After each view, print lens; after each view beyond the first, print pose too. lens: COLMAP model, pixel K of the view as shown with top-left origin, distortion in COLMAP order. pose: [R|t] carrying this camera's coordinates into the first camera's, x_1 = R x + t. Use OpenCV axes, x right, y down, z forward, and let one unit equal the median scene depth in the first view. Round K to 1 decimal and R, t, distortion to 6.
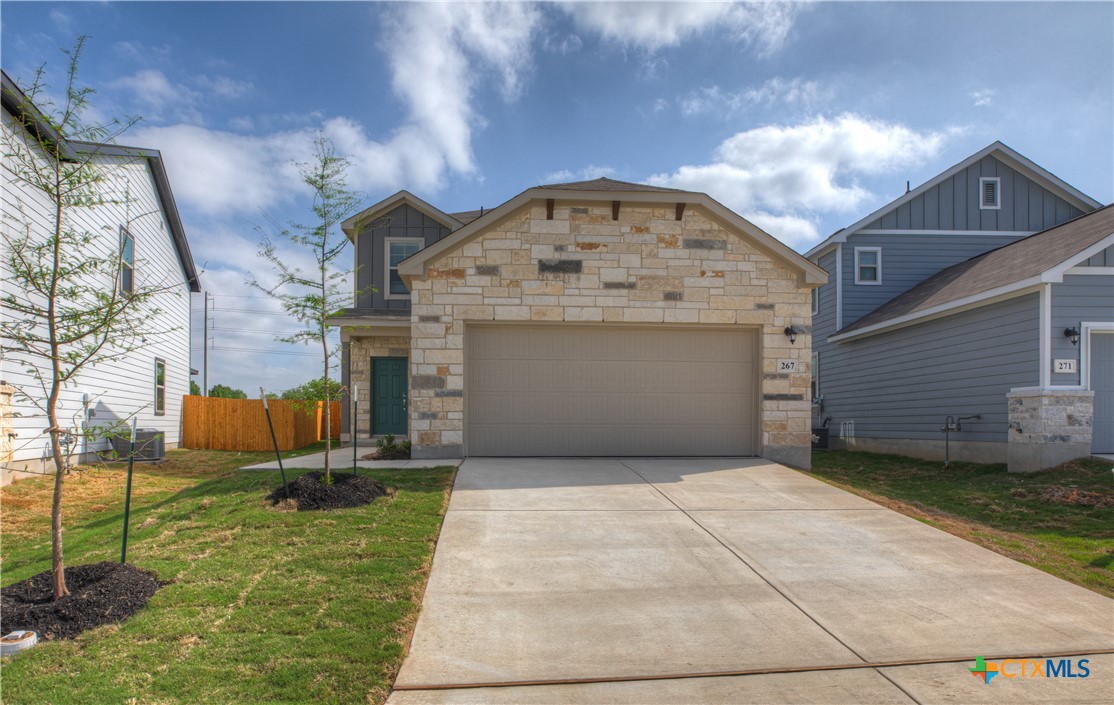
lens RADIAL K [[570.2, 0, 531.3], [0, 570.2, 424.0], [0, 0, 1]] dist [-0.030051, 0.003612]
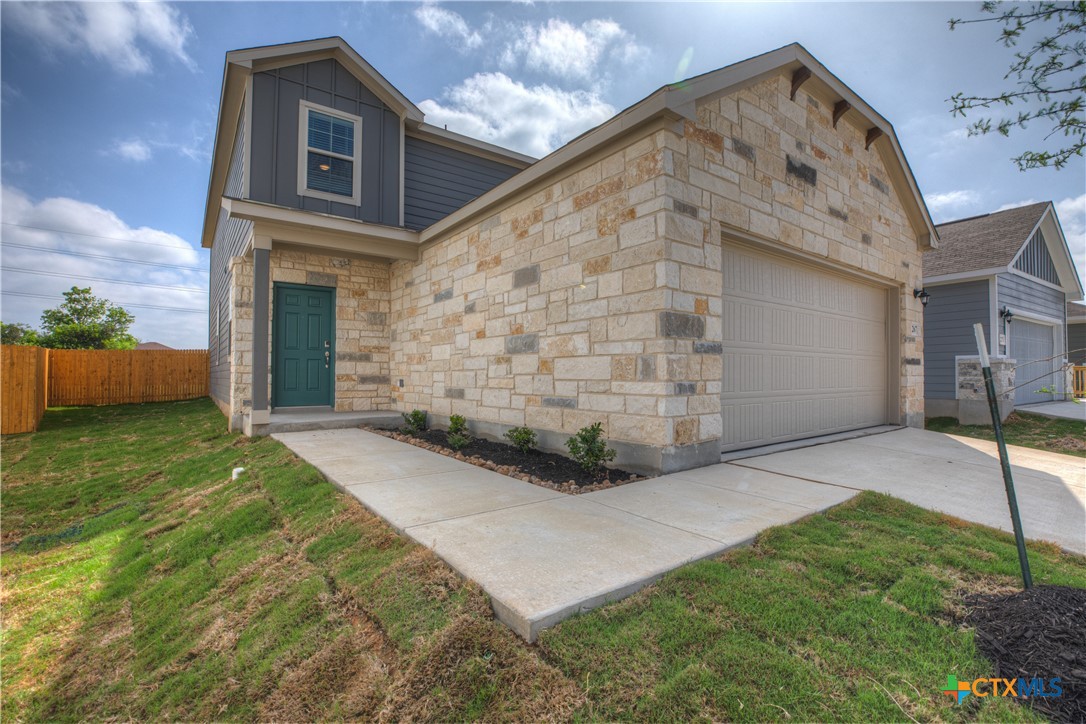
lens RADIAL K [[482.4, 0, 544.7], [0, 482.4, 362.4], [0, 0, 1]] dist [-0.025540, 0.000208]
pose [[0.840712, 0.012185, 0.541345, -0.523462], [0.002378, 0.999654, -0.026194, -0.026929], [-0.541477, 0.023309, 0.840393, 0.675756]]
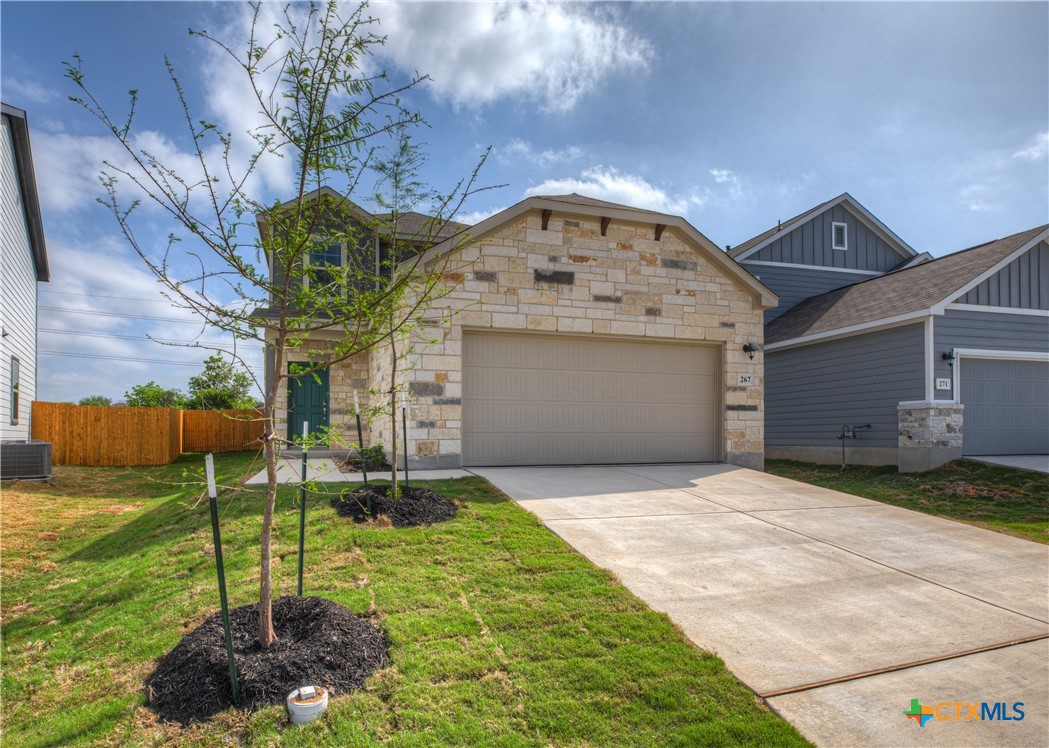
lens RADIAL K [[568.3, 0, 493.3], [0, 568.3, 427.9], [0, 0, 1]] dist [-0.028726, 0.002172]
pose [[0.972269, -0.000615, 0.233866, -0.287400], [0.003591, 0.999918, -0.012299, 0.003405], [-0.233839, 0.012798, 0.972191, 0.047918]]
